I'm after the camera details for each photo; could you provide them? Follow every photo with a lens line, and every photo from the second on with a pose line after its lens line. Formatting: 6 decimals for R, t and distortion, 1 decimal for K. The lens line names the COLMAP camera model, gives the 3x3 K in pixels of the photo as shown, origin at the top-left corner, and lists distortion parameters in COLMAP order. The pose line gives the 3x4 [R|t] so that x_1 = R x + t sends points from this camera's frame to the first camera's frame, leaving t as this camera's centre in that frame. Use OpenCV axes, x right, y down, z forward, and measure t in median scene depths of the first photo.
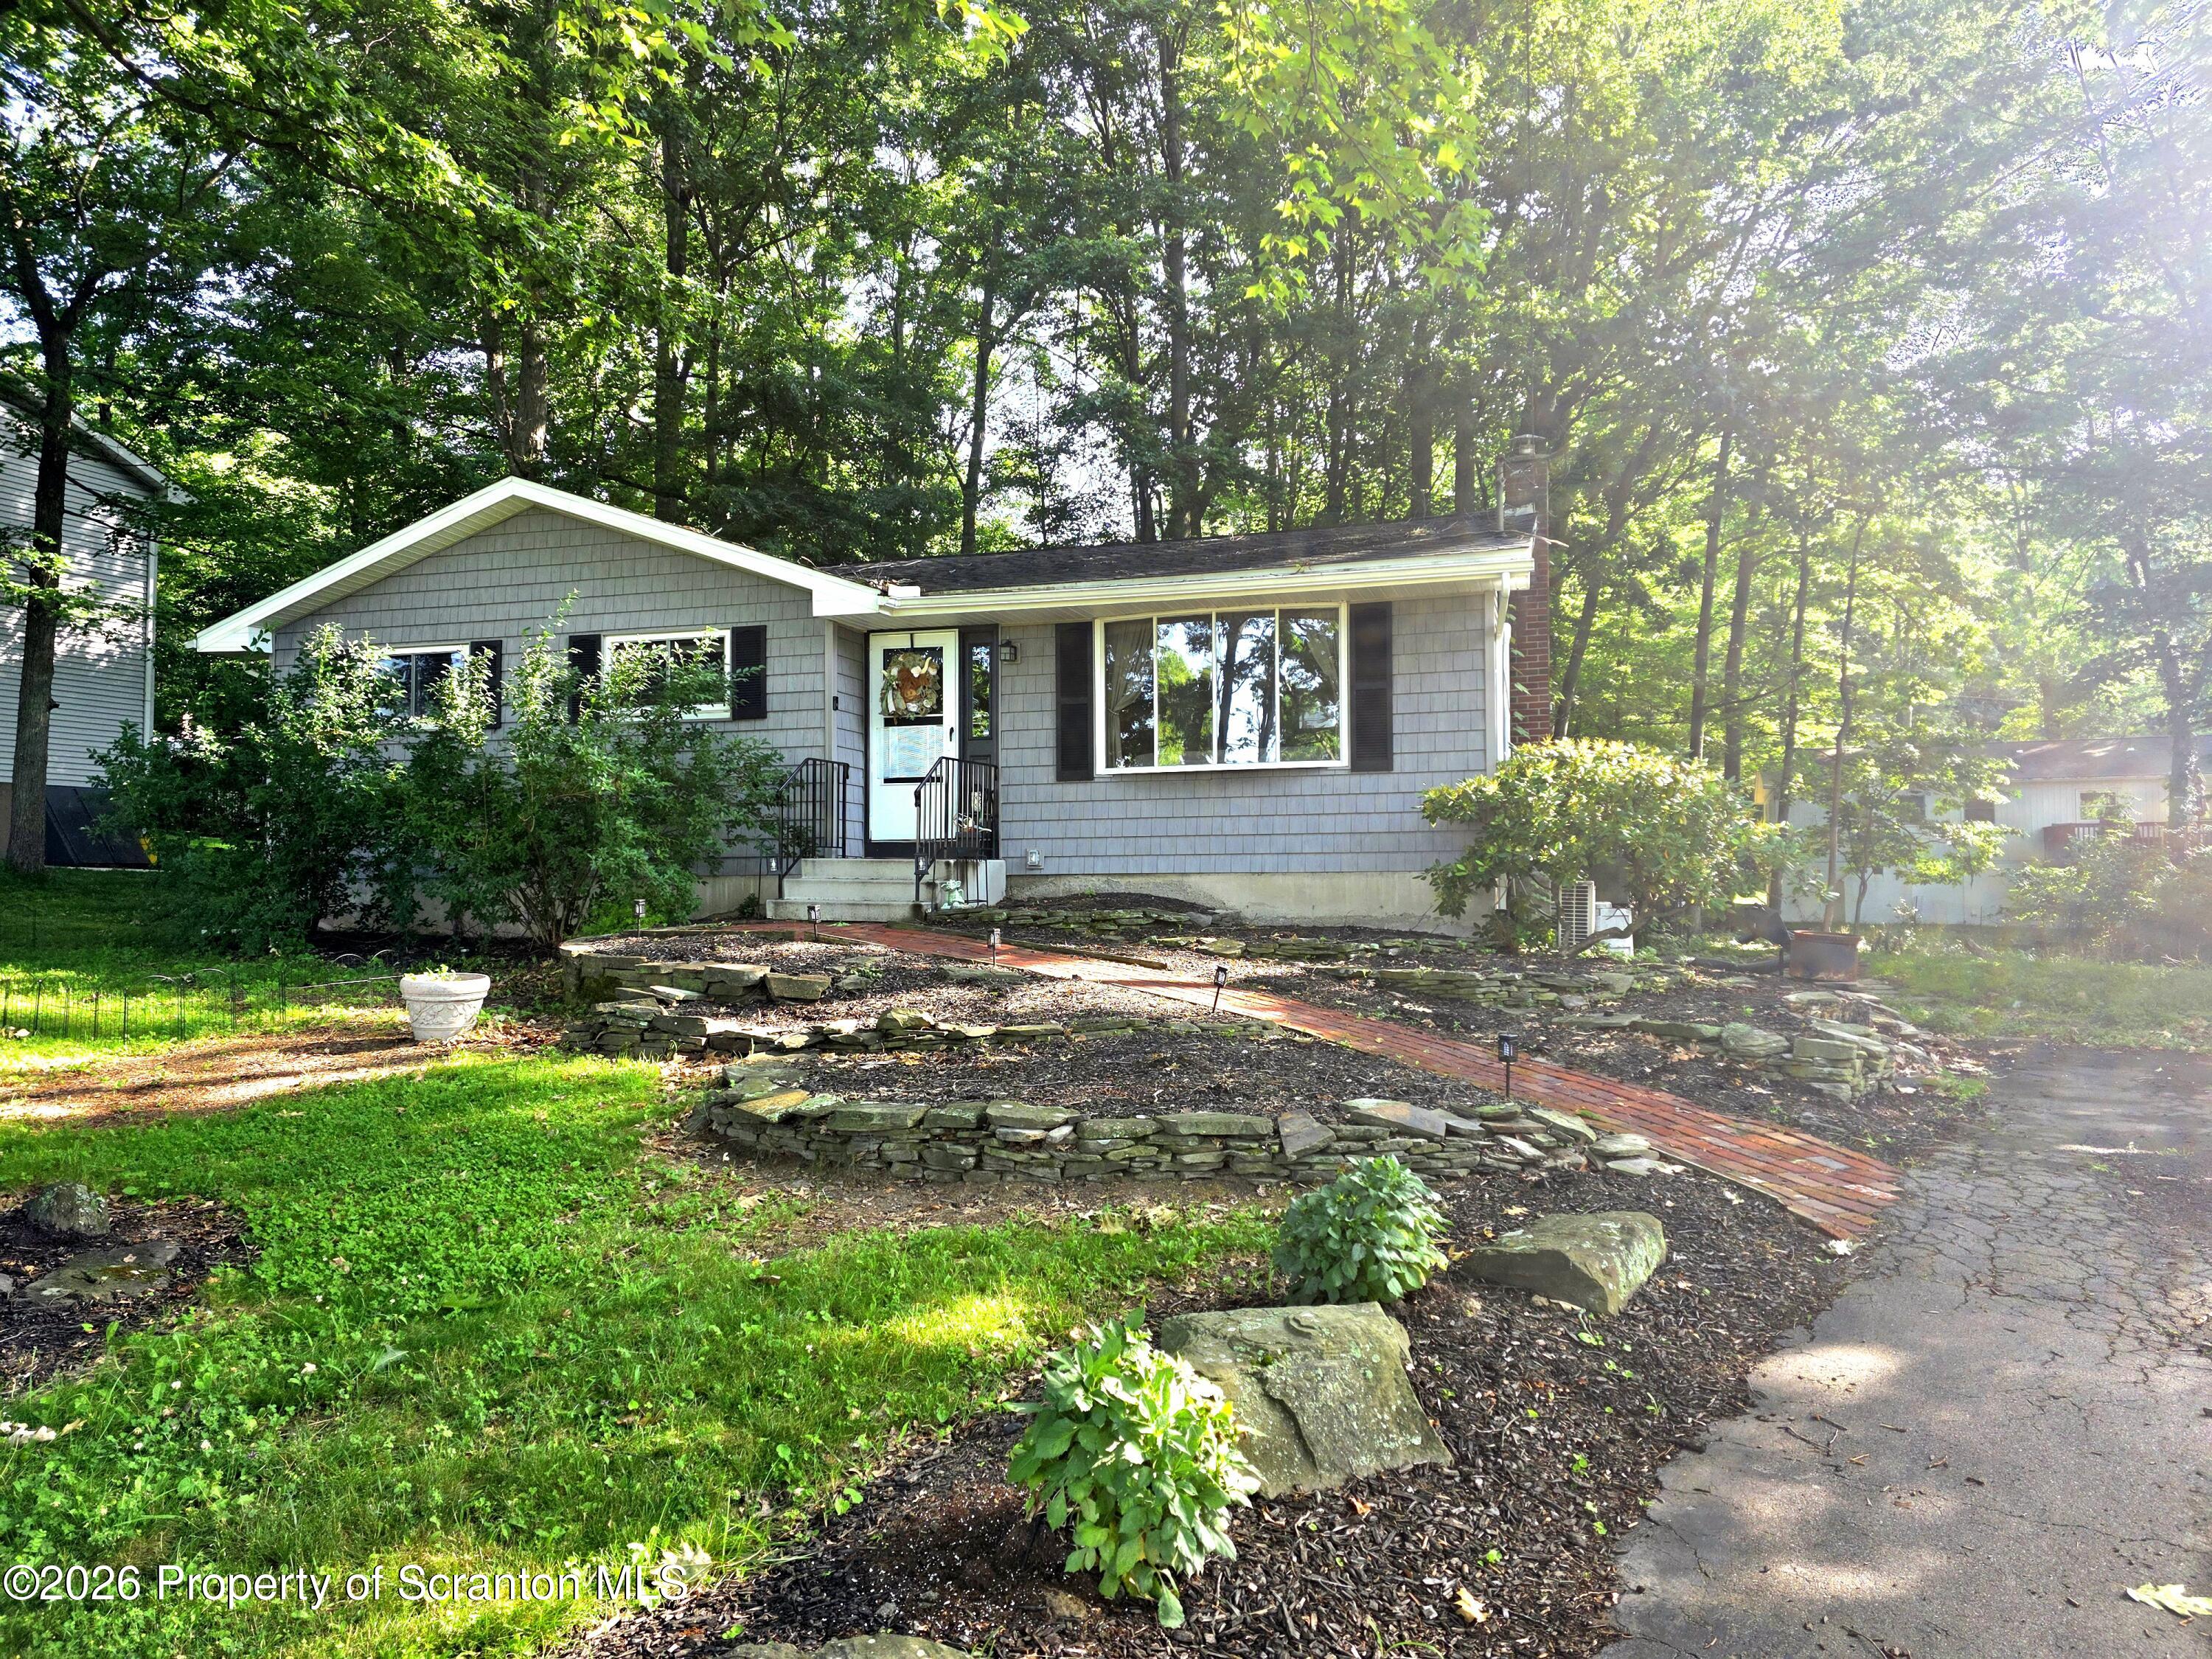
lens RADIAL K [[1494.4, 0, 1111.0], [0, 1494.4, 818.2], [0, 0, 1]] dist [0.039526, -0.017553]
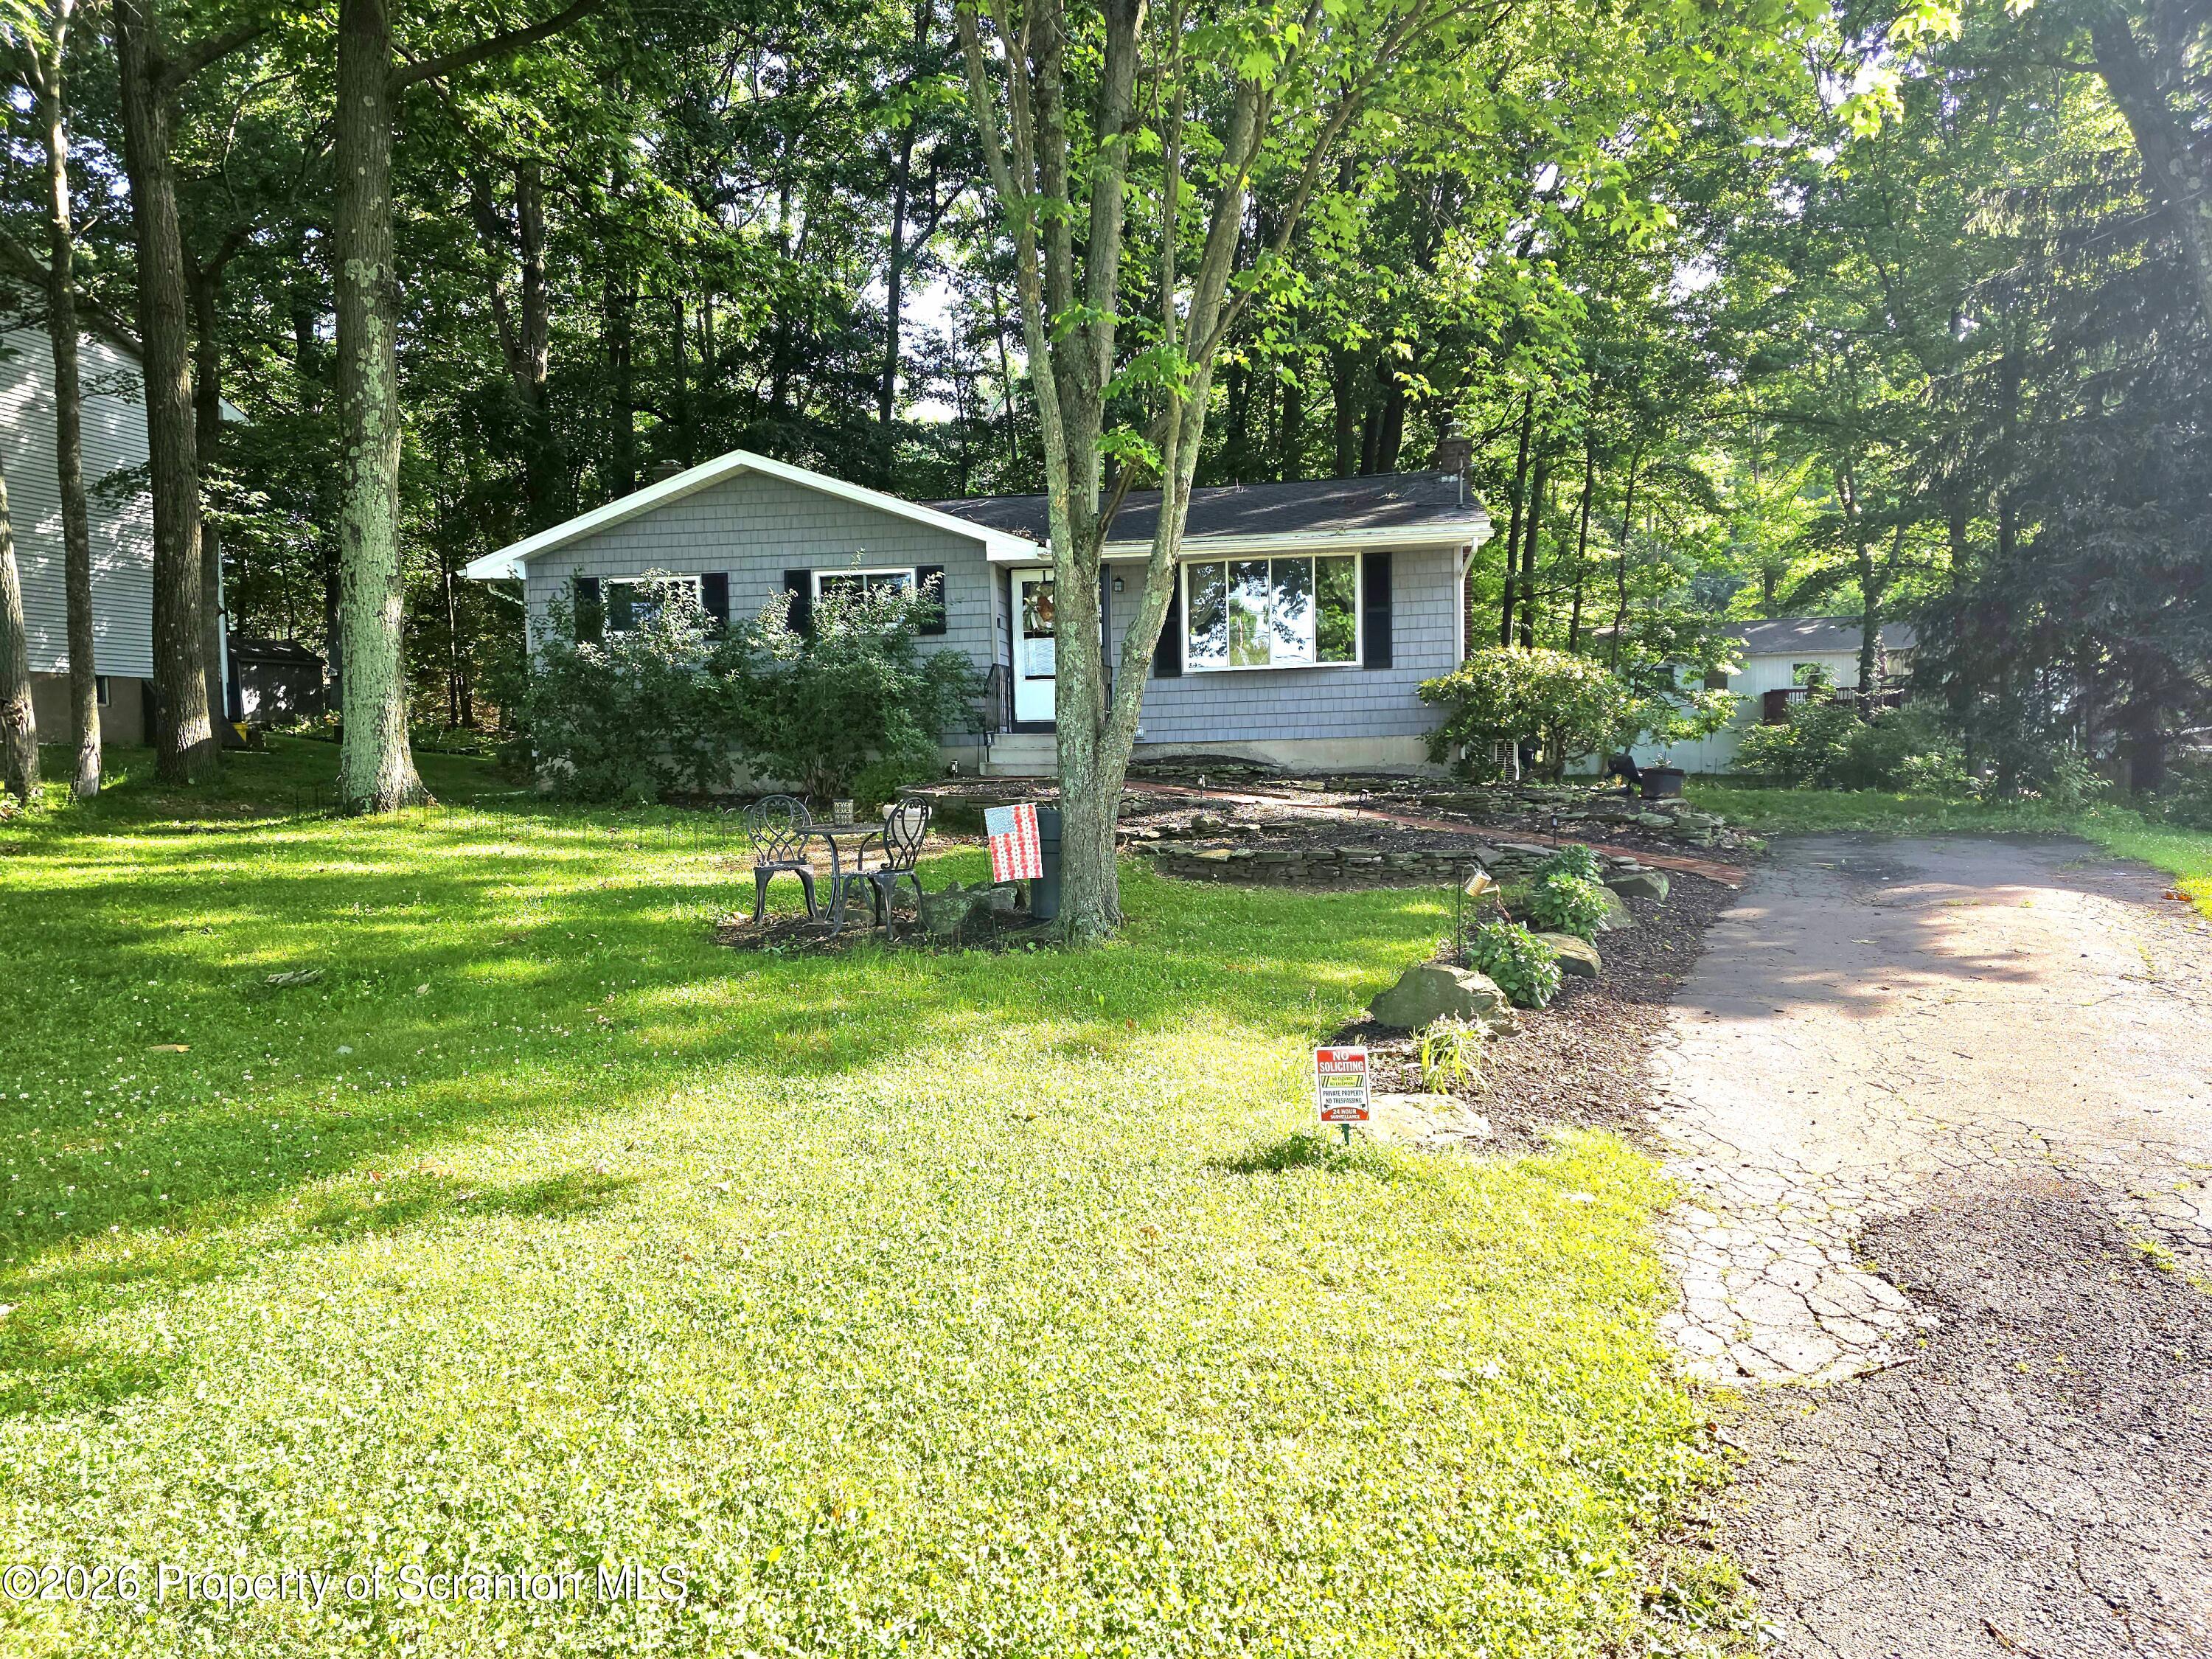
lens RADIAL K [[1494.4, 0, 1101.9], [0, 1494.4, 835.5], [0, 0, 1]] dist [0.039526, -0.017553]
pose [[0.989031, -0.026469, 0.145319, -0.294968], [0.012351, 0.995187, 0.097212, -0.012876], [-0.147193, -0.094351, 0.984597, -0.411133]]
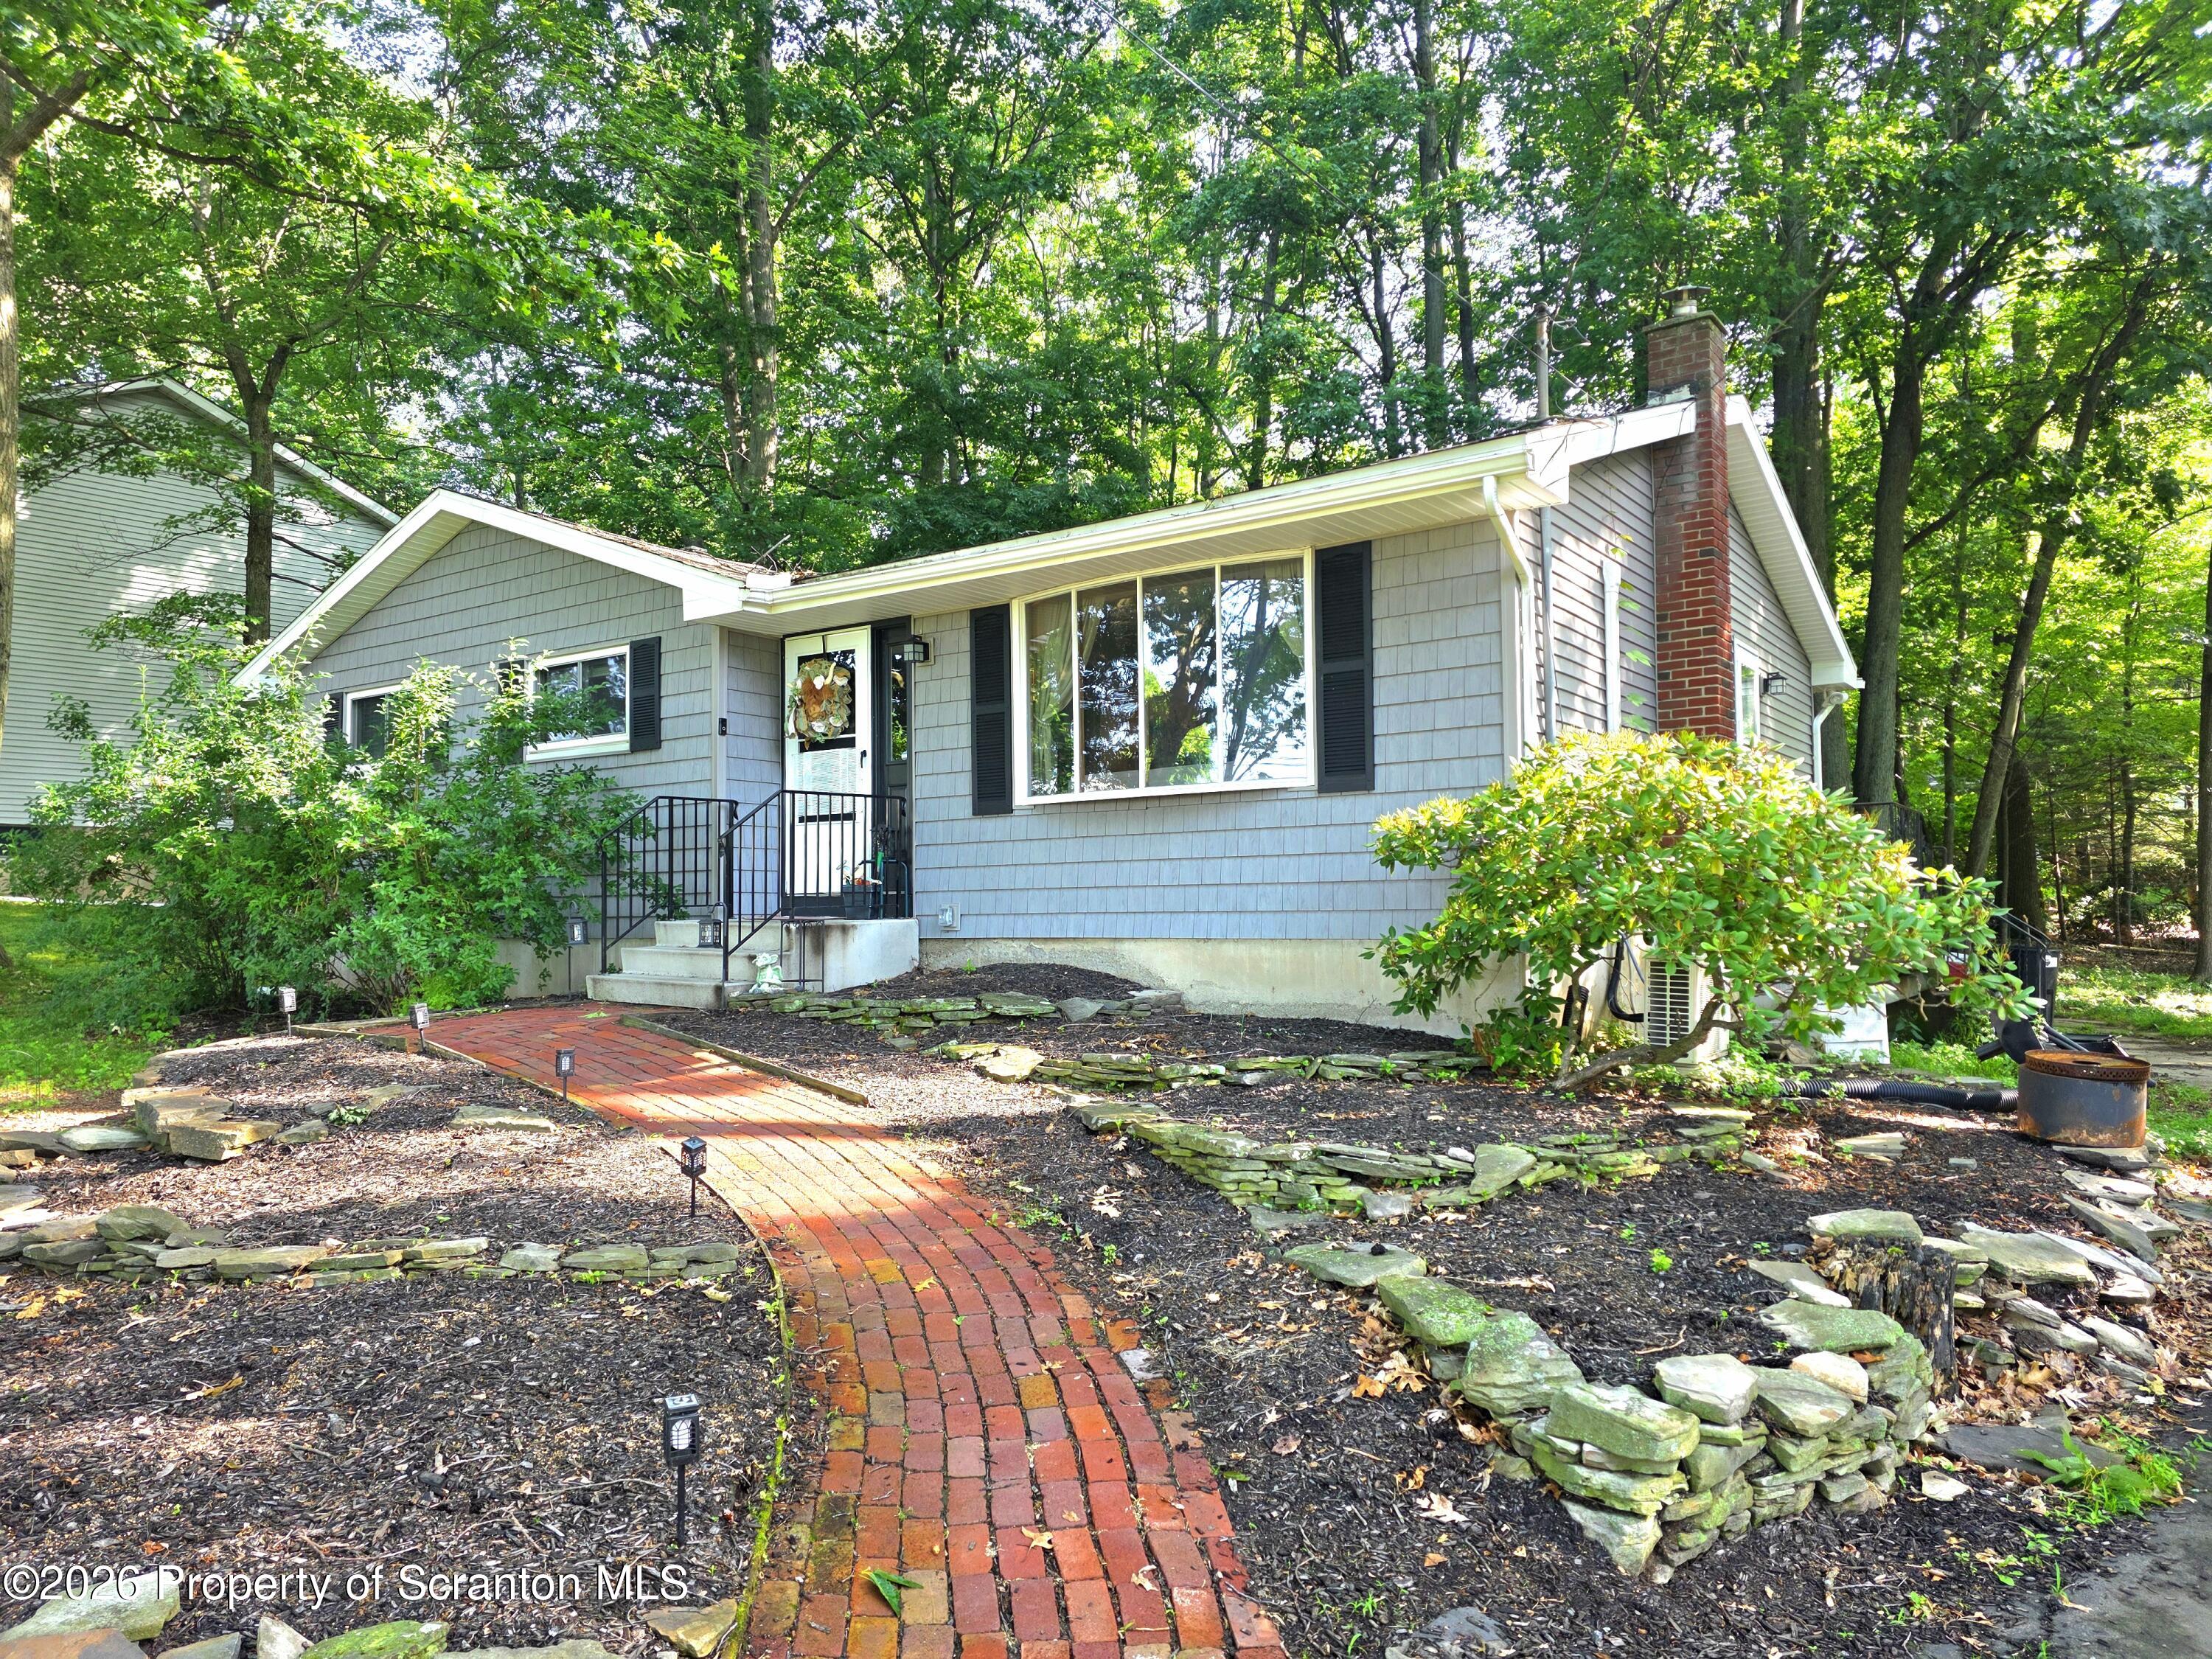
lens RADIAL K [[1494.4, 0, 1100.3], [0, 1494.4, 826.2], [0, 0, 1]] dist [0.039526, -0.017553]
pose [[0.949576, -0.024908, -0.312545, 0.260113], [0.025049, 0.999680, -0.003564, -0.014624], [0.312534, -0.004445, 0.949896, 0.289306]]
